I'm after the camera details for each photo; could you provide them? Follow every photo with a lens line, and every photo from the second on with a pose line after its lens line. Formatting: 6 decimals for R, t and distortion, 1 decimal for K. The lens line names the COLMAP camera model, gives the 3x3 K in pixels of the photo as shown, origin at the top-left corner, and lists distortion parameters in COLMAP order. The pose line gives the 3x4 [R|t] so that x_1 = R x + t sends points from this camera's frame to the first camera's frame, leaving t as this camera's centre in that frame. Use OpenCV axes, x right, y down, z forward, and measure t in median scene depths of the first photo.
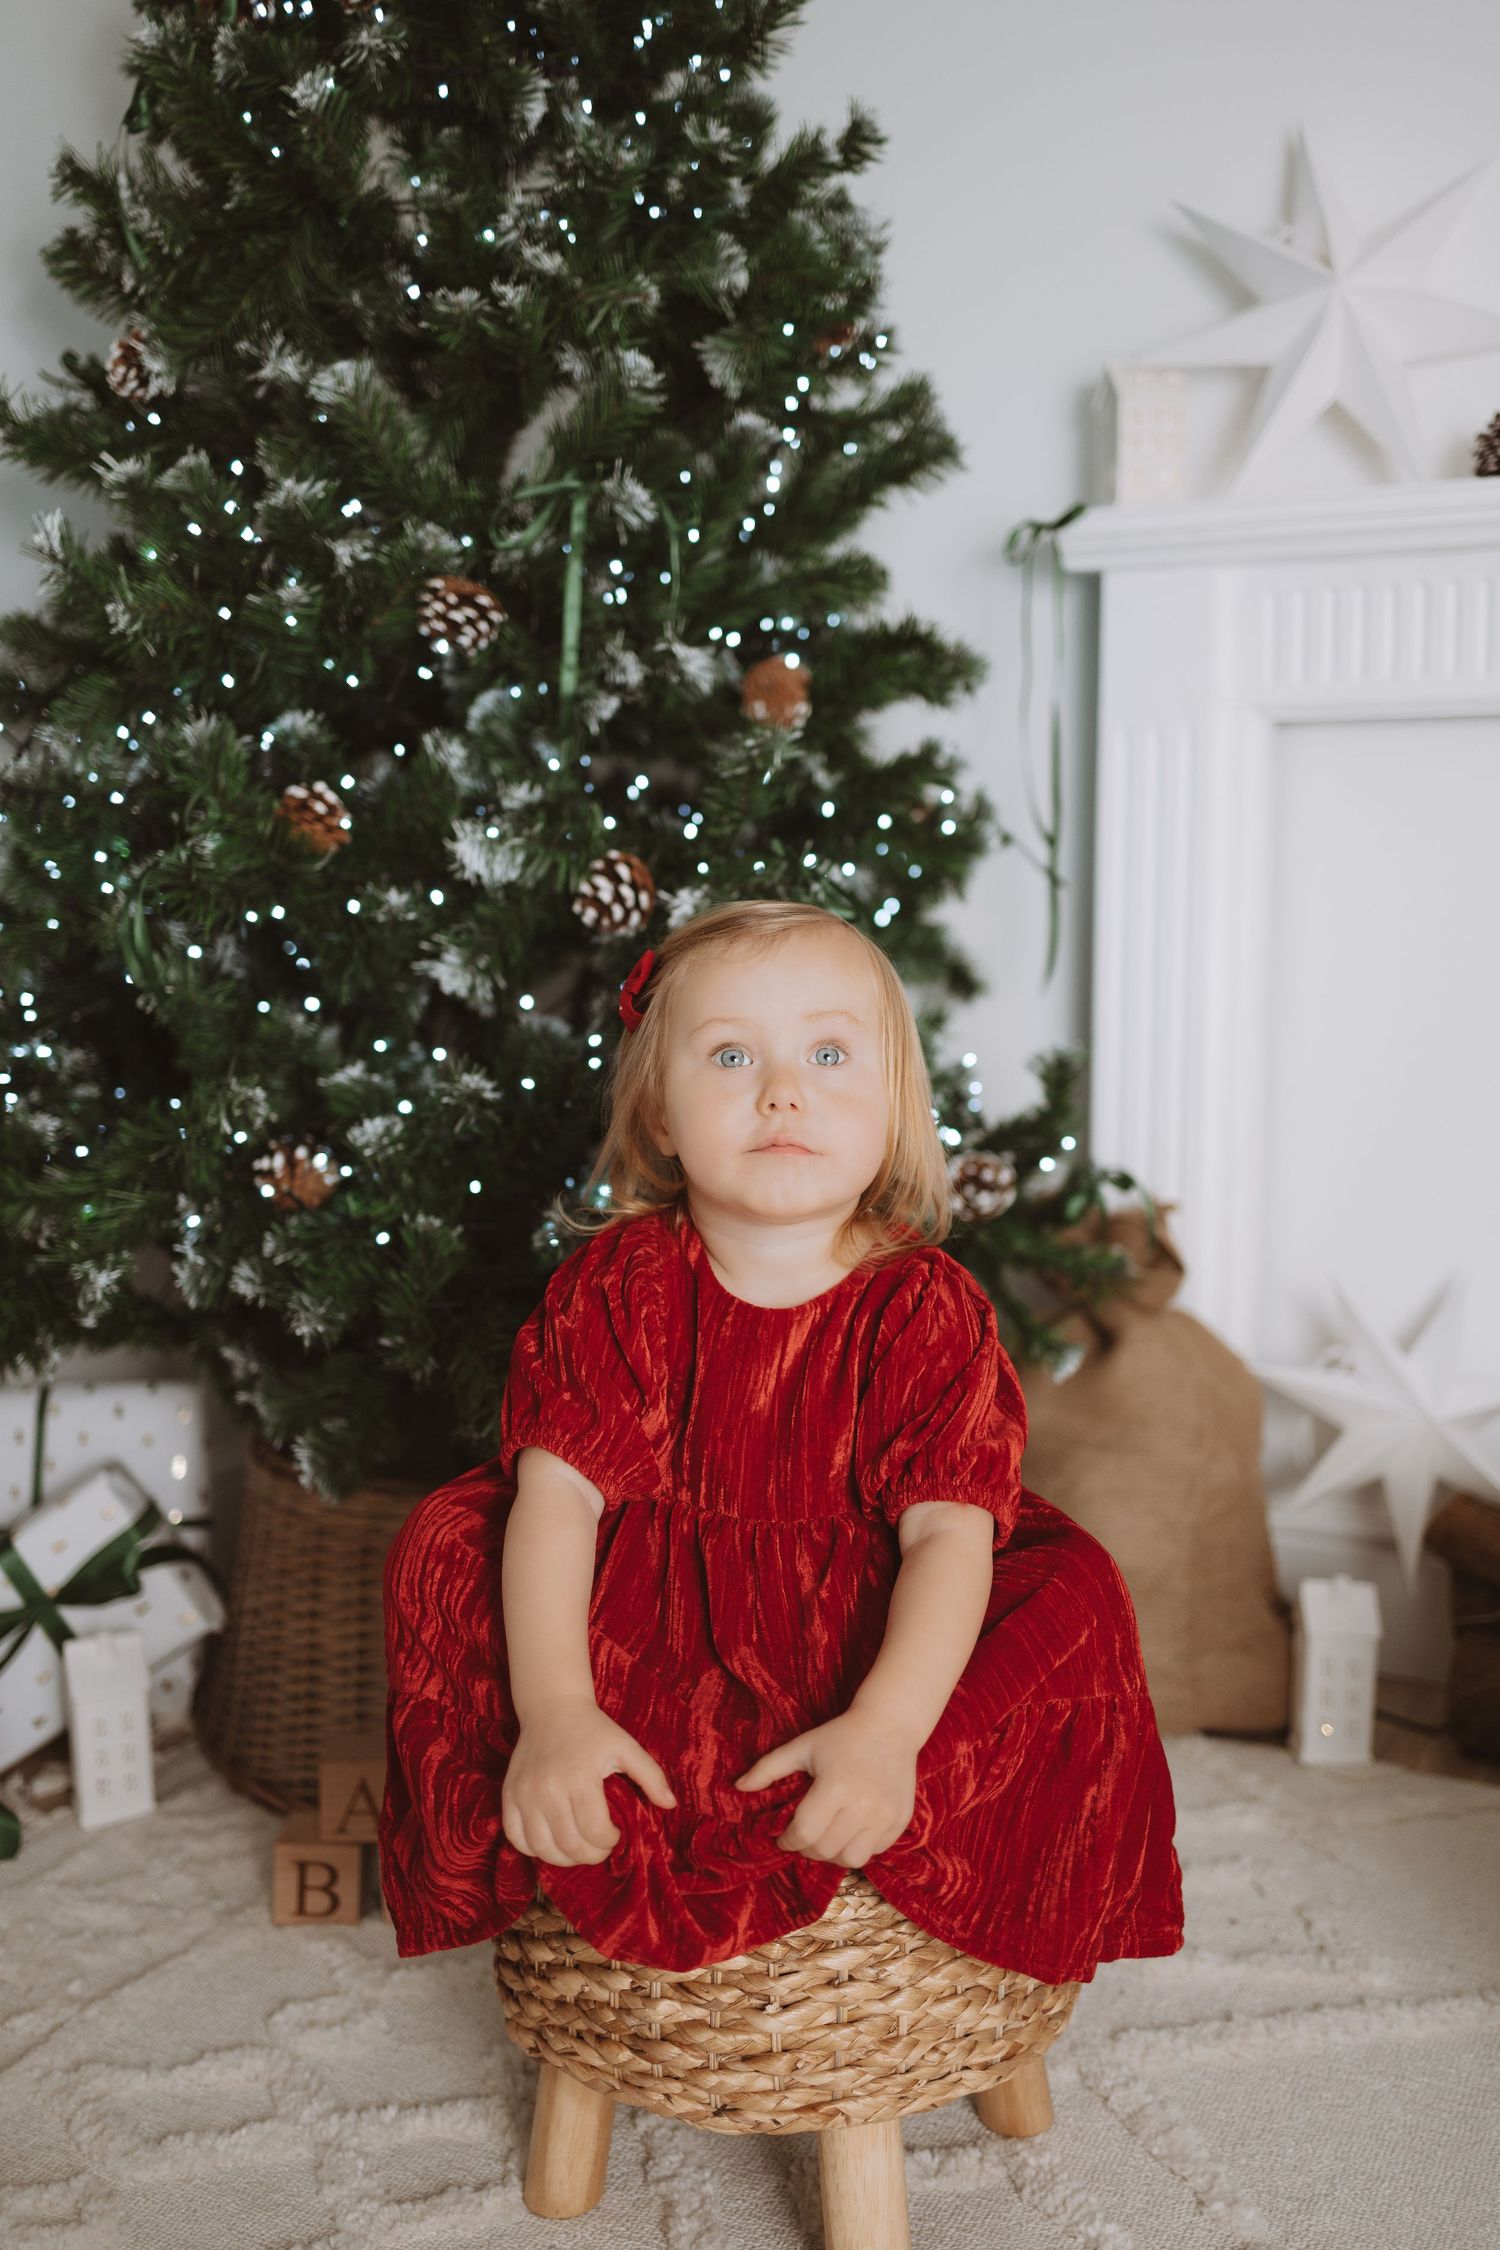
lens RADIAL K [[2225.0, 0, 757.3], [0, 2225.0, 1123.4], [0, 0, 1]] dist [-0.011786, 0.000000]
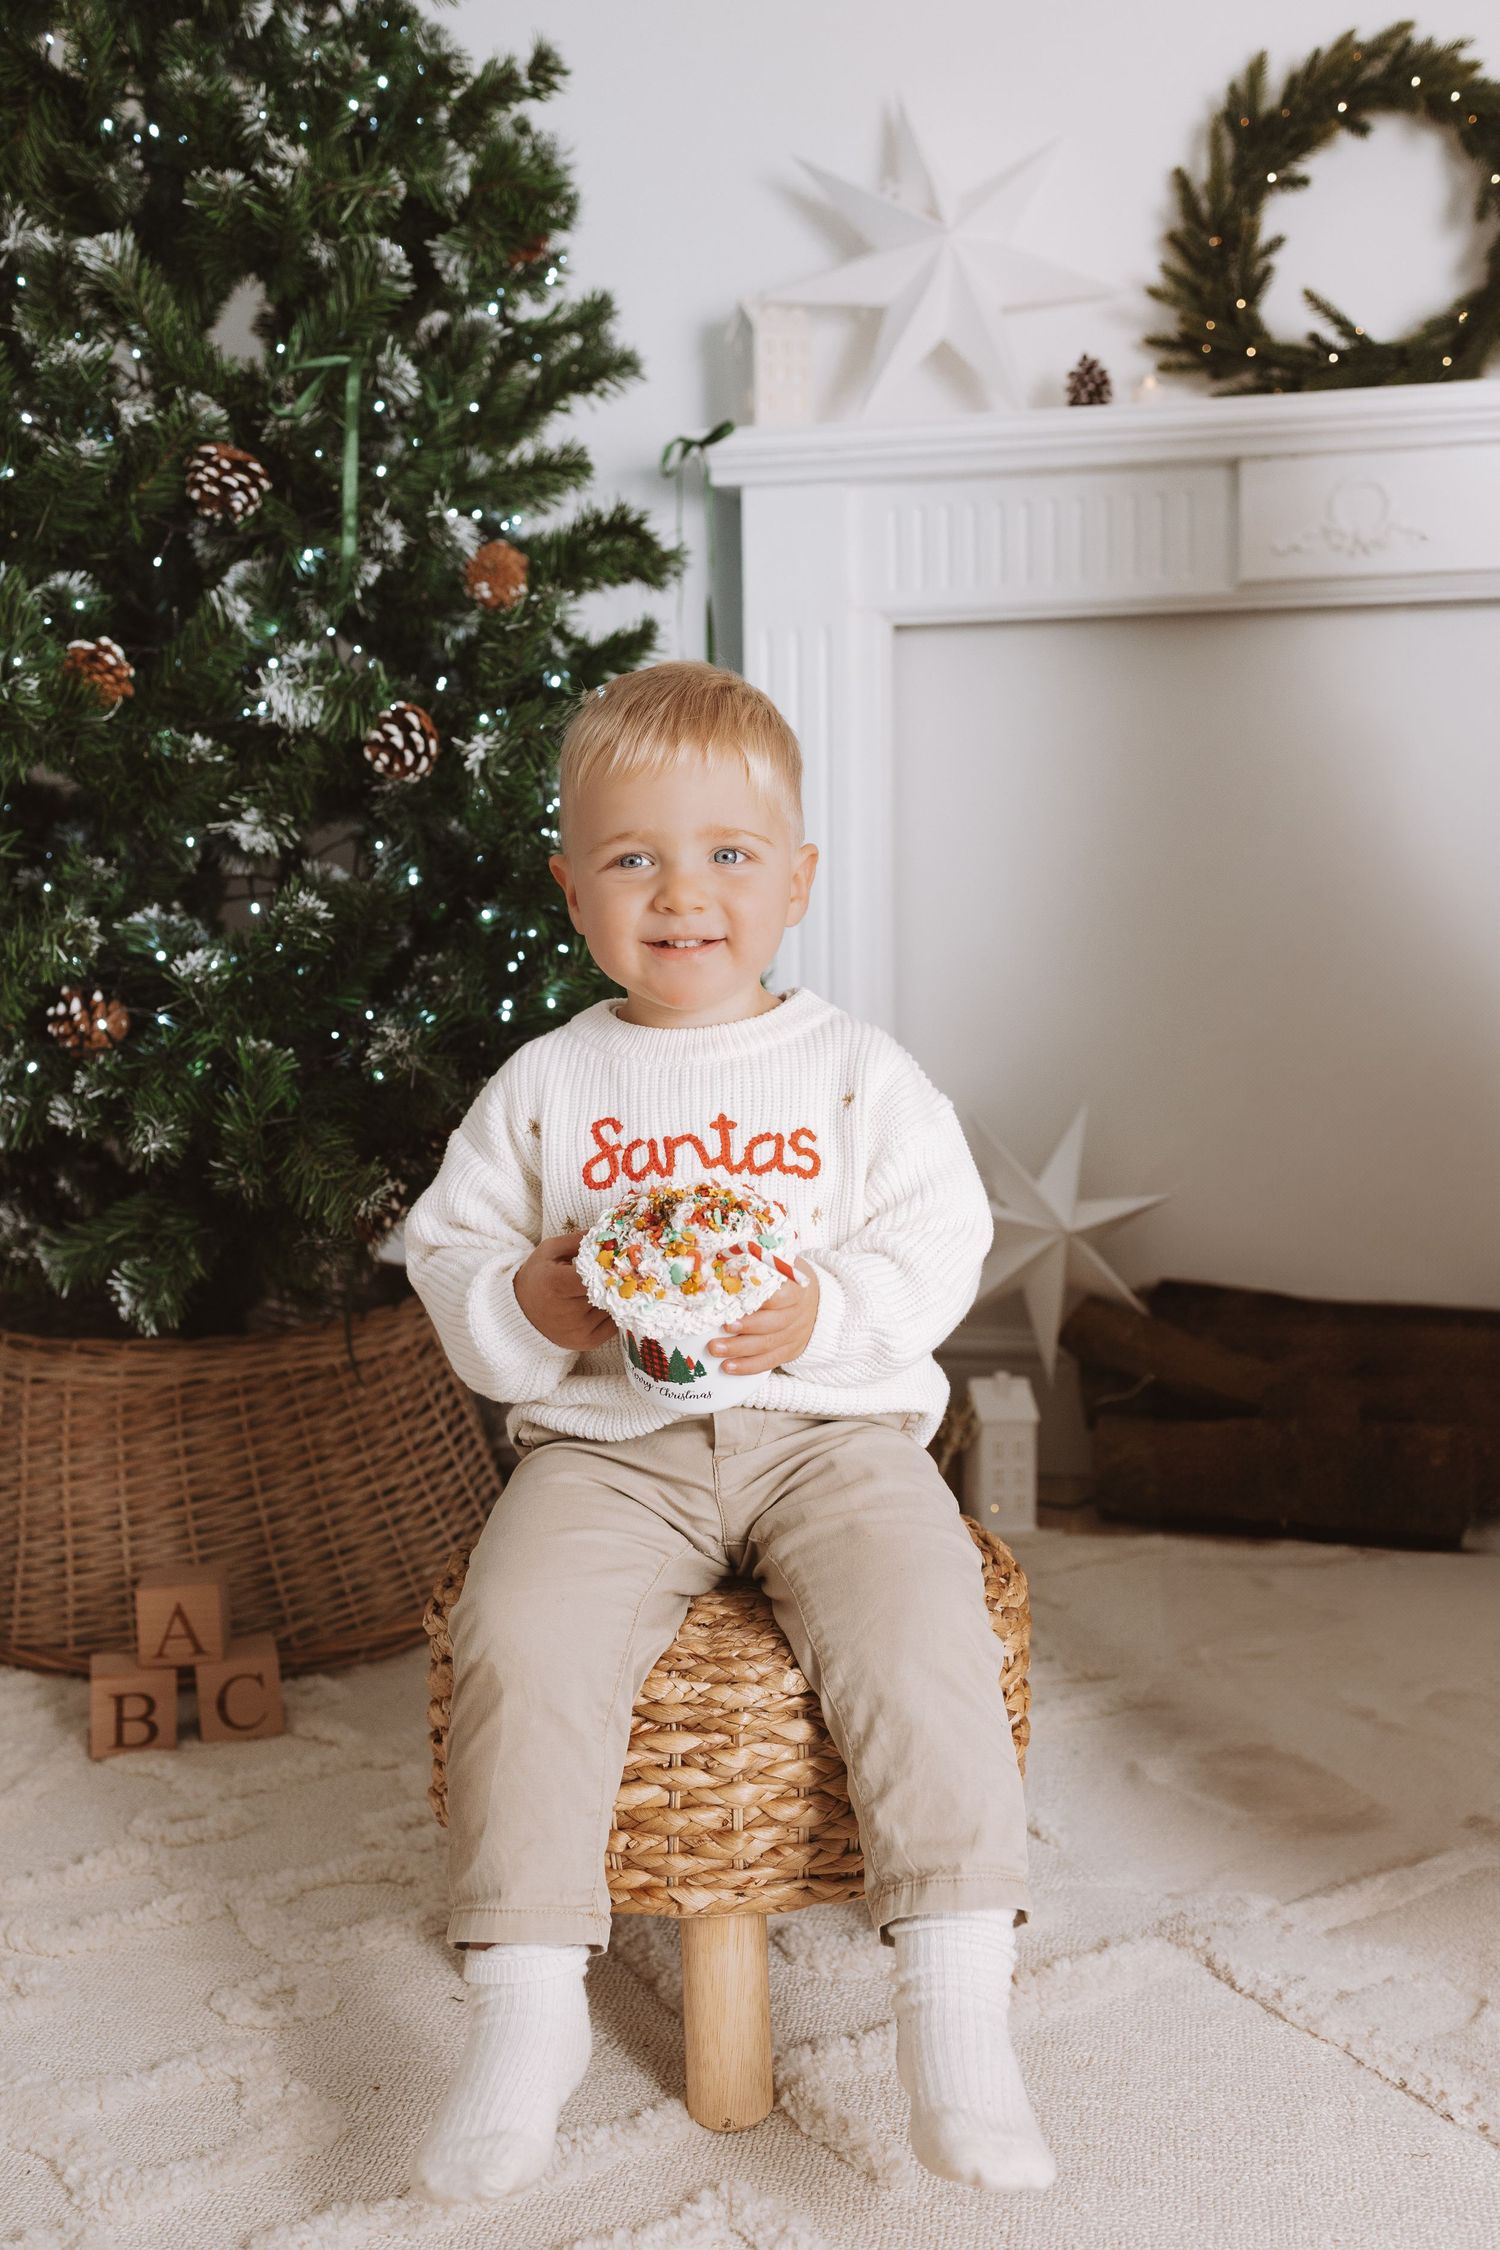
lens RADIAL K [[2198.3, 0, 760.4], [0, 2198.3, 1107.1], [0, 0, 1]] dist [0.008536, 0.000000]
pose [[0.961877, -0.046378, 0.269520, -0.174994], [0.050860, 0.998659, -0.009667, 0.084316], [-0.268710, 0.023006, 0.962946, -0.059900]]
